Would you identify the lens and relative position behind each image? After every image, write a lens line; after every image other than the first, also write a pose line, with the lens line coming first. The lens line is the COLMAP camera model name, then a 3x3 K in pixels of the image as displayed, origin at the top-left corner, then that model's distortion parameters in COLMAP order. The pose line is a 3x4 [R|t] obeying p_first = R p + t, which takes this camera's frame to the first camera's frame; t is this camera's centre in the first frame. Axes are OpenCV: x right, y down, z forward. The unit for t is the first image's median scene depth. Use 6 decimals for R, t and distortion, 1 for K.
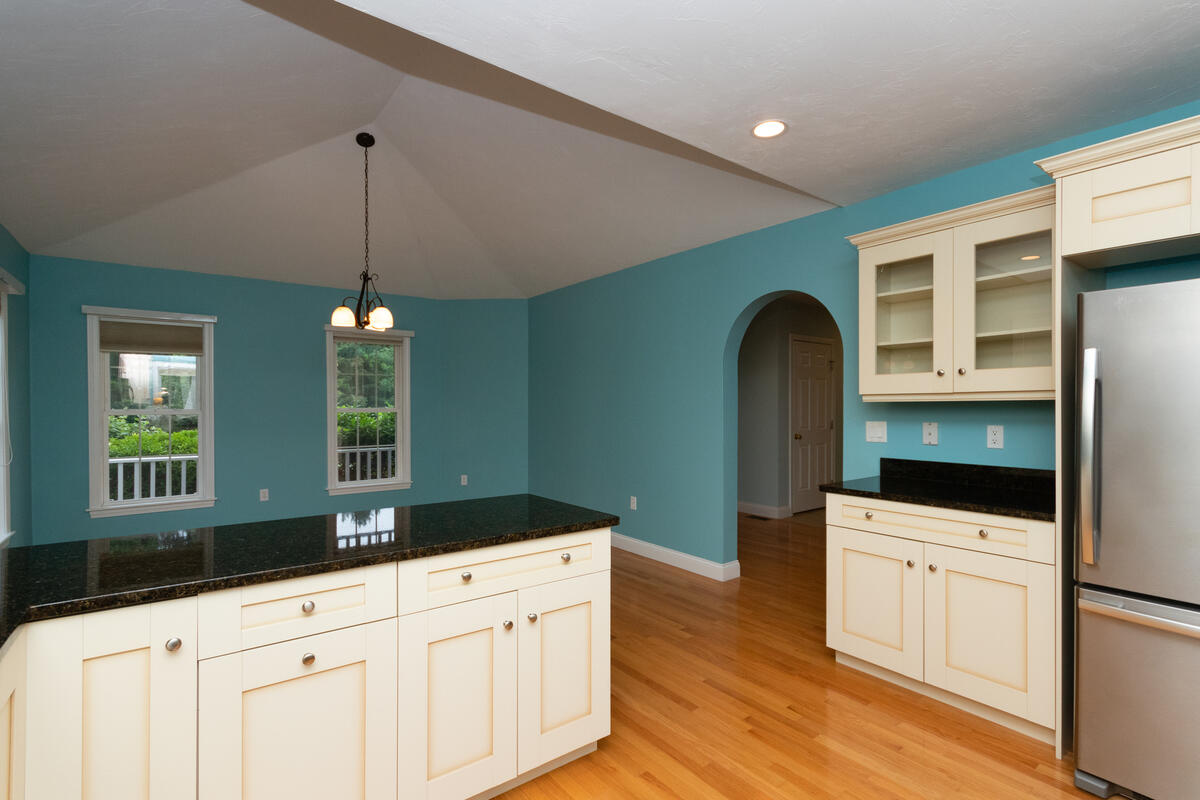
lens RADIAL K [[559.3, 0, 610.1], [0, 559.3, 417.8], [0, 0, 1]] dist [-0.004537, 0.000092]
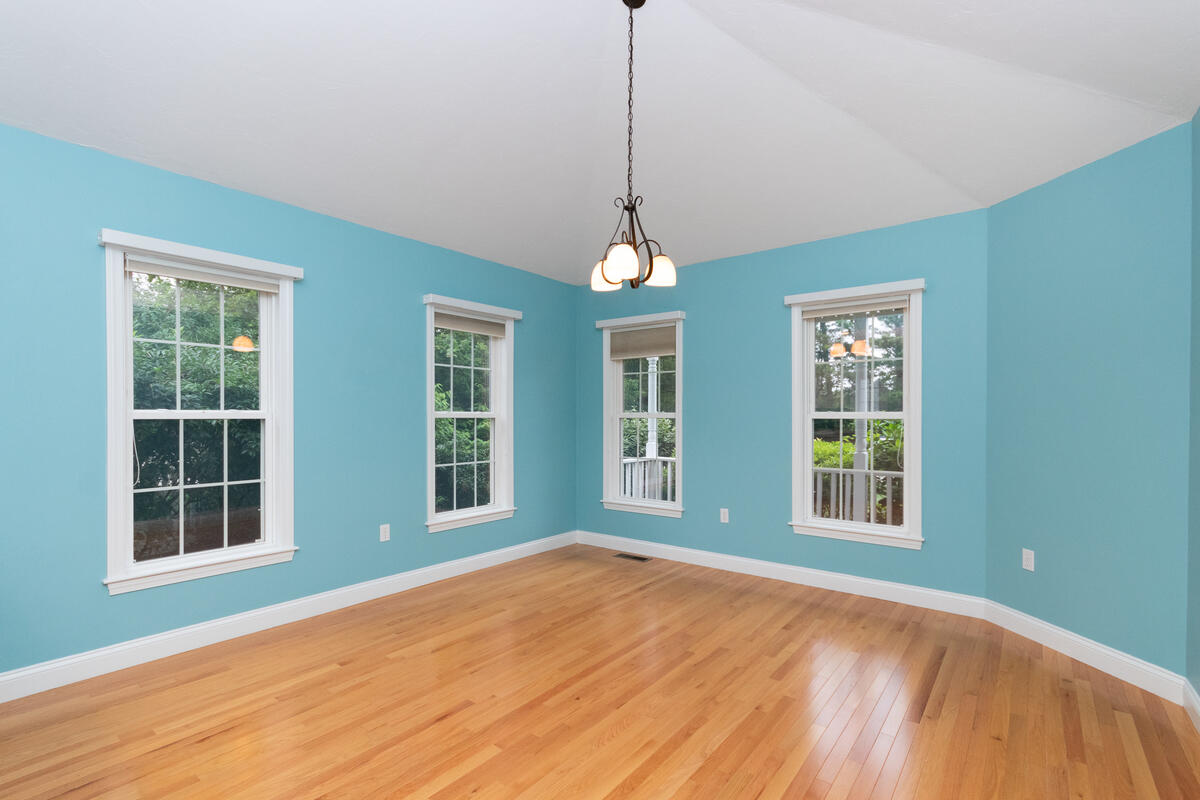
lens RADIAL K [[559.3, 0, 610.1], [0, 559.3, 417.8], [0, 0, 1]] dist [-0.004537, 0.000092]
pose [[0.268362, 0.009536, -0.963271, 0.146497], [-0.016411, 0.999851, 0.005326, -0.012027], [0.963178, 0.014379, 0.268478, 0.695335]]
